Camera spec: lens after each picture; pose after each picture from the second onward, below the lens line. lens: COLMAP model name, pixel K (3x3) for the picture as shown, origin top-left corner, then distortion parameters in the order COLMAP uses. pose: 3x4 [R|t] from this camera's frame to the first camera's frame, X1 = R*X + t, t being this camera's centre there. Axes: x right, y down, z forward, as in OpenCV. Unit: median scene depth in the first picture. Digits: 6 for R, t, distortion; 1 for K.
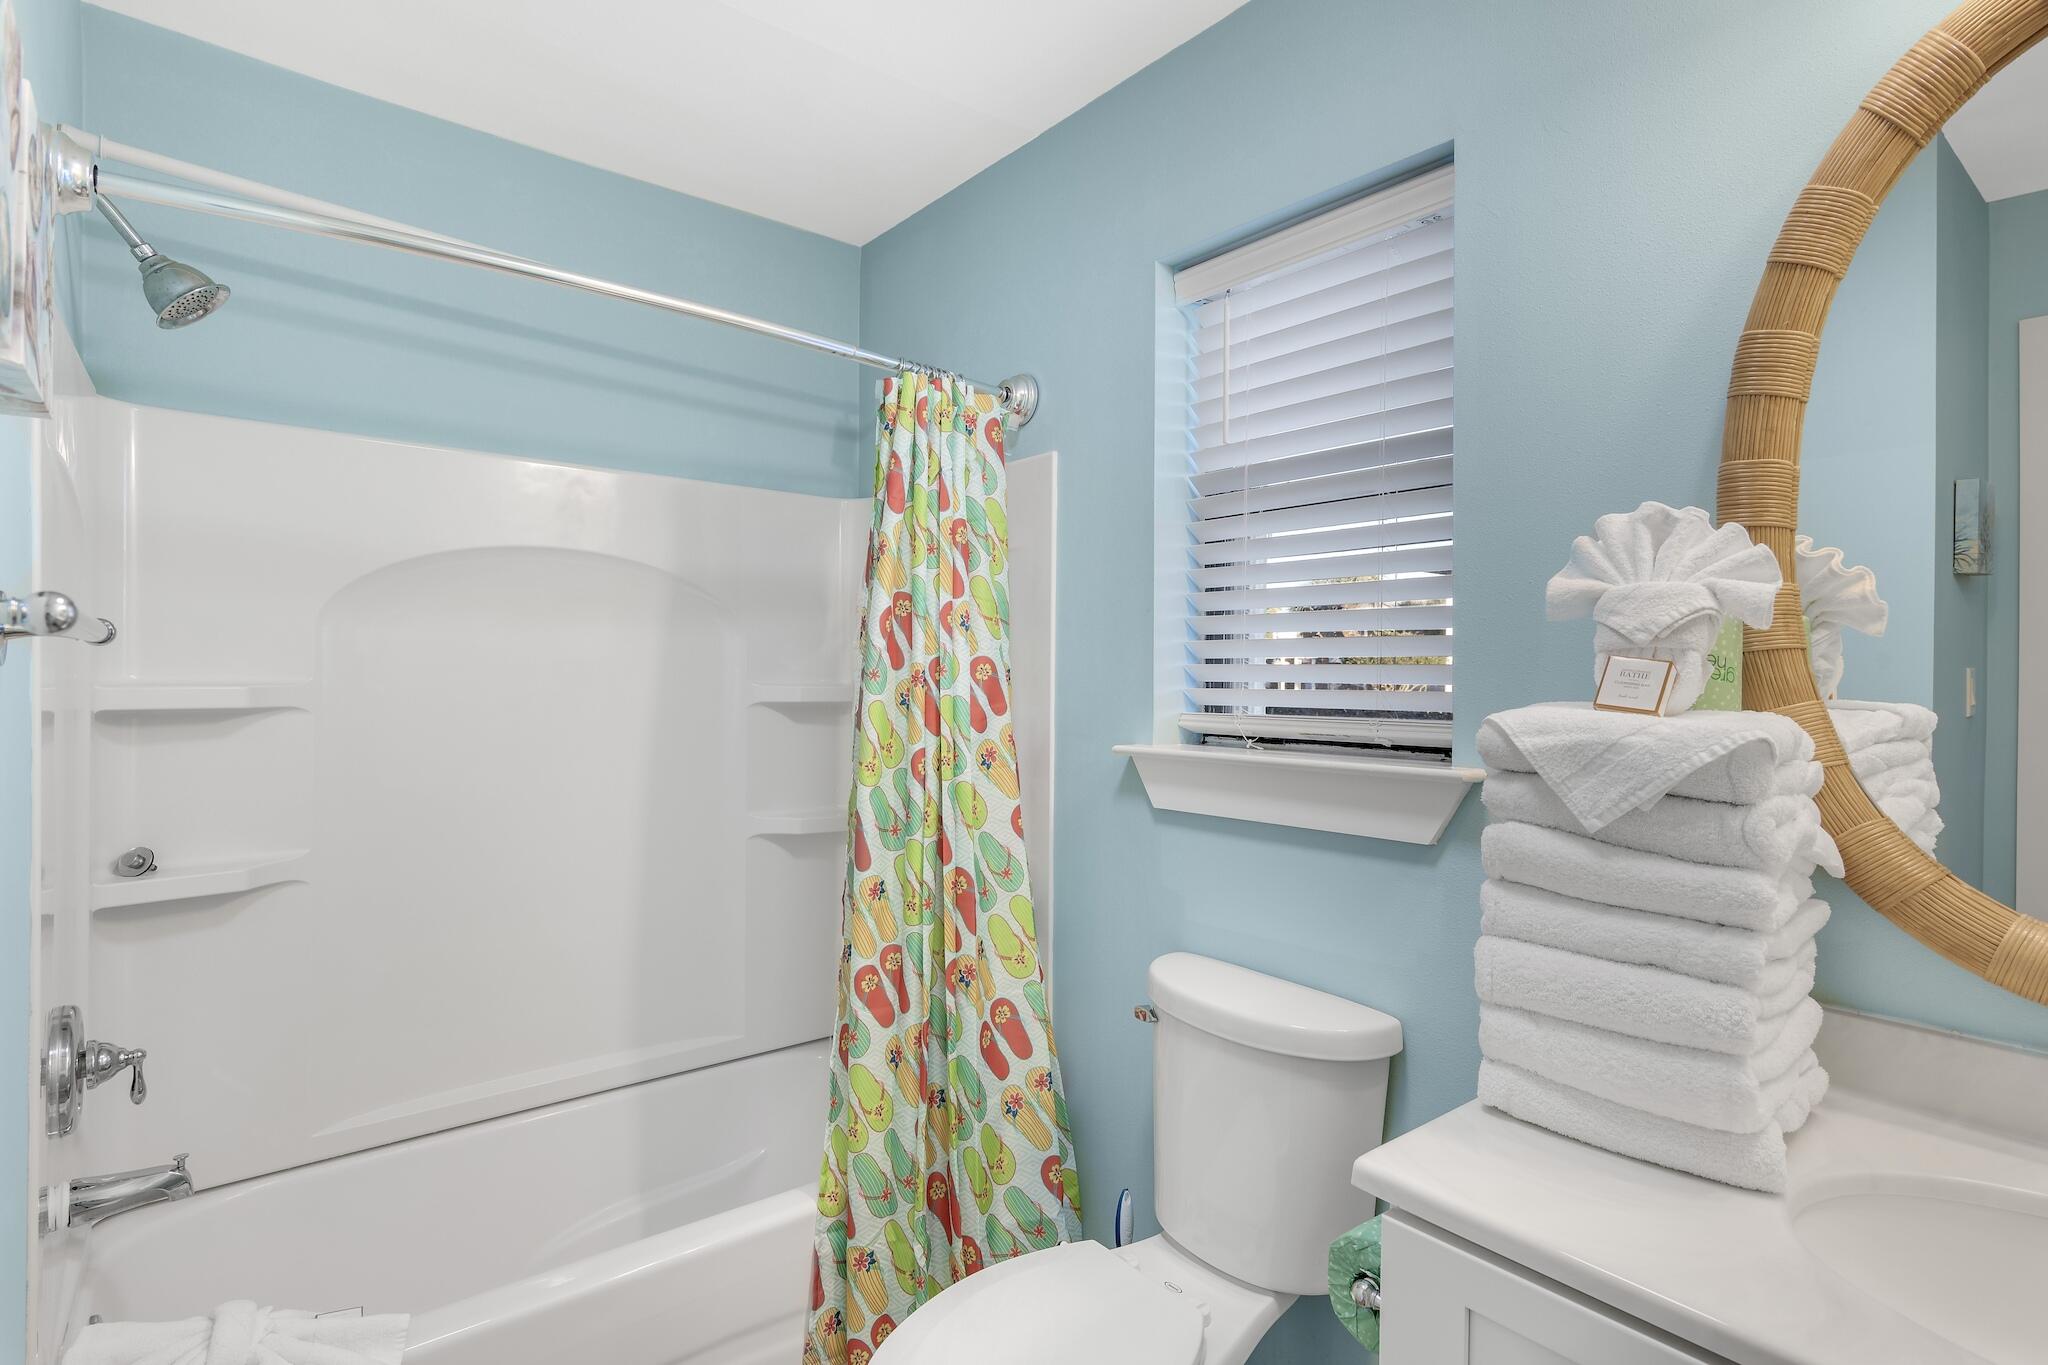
lens RADIAL K [[1018.5, 0, 1022.9], [0, 1018.5, 681.5], [0, 0, 1]] dist [-0.011616, 0.000550]
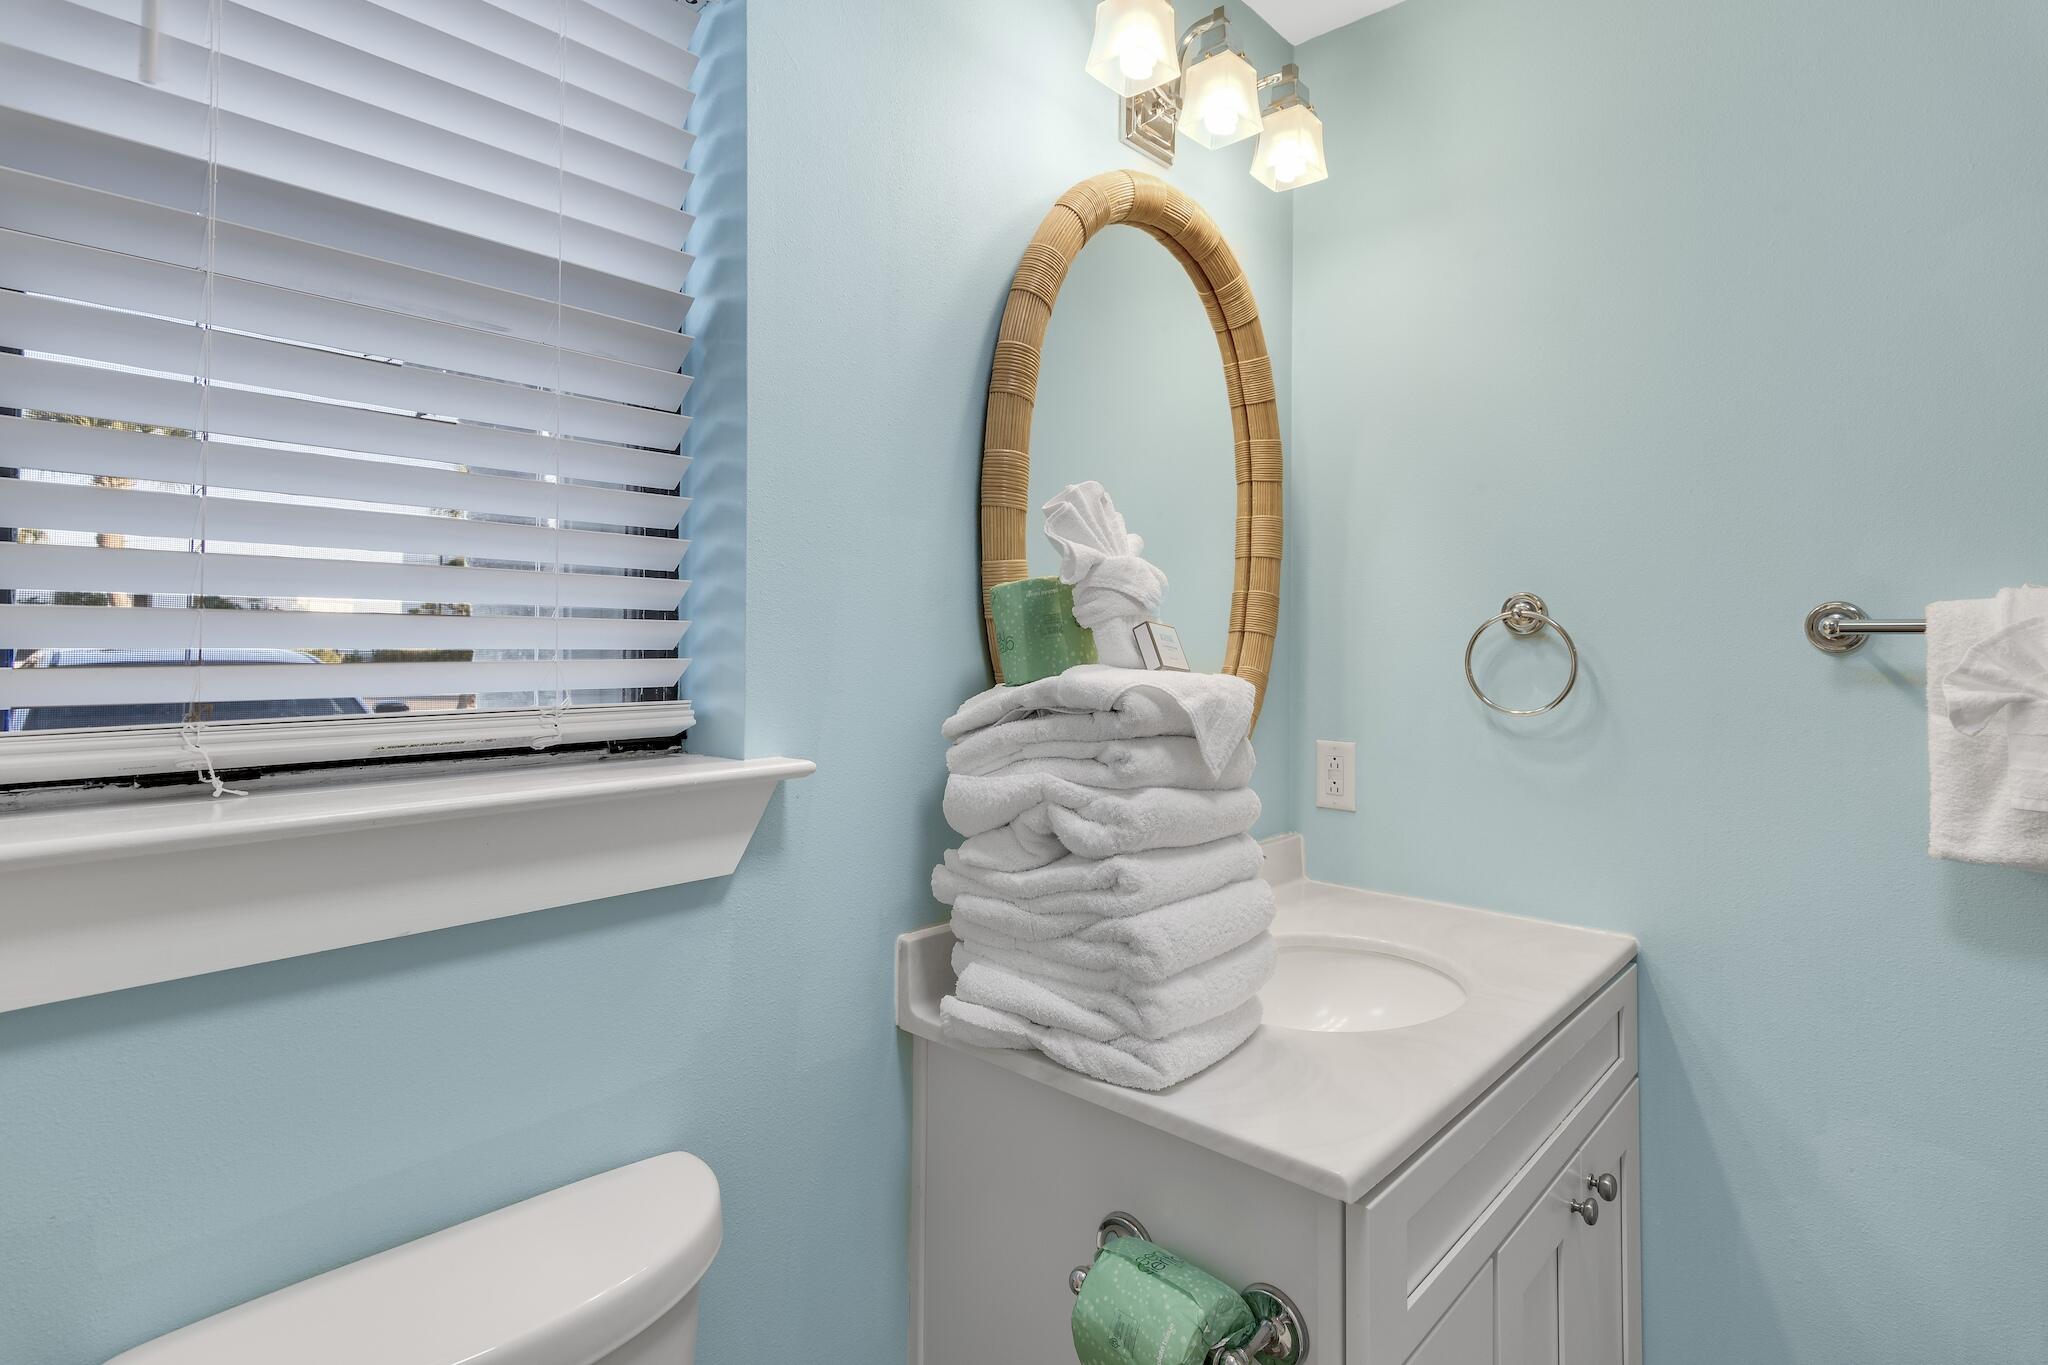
lens RADIAL K [[1018.5, 0, 1024.9], [0, 1018.5, 670.0], [0, 0, 1]] dist [-0.011616, 0.000550]
pose [[-0.105963, -0.040022, 0.993564, -0.325059], [0.004349, 0.999161, 0.040711, -0.010322], [-0.994361, 0.008635, -0.105700, 0.857463]]
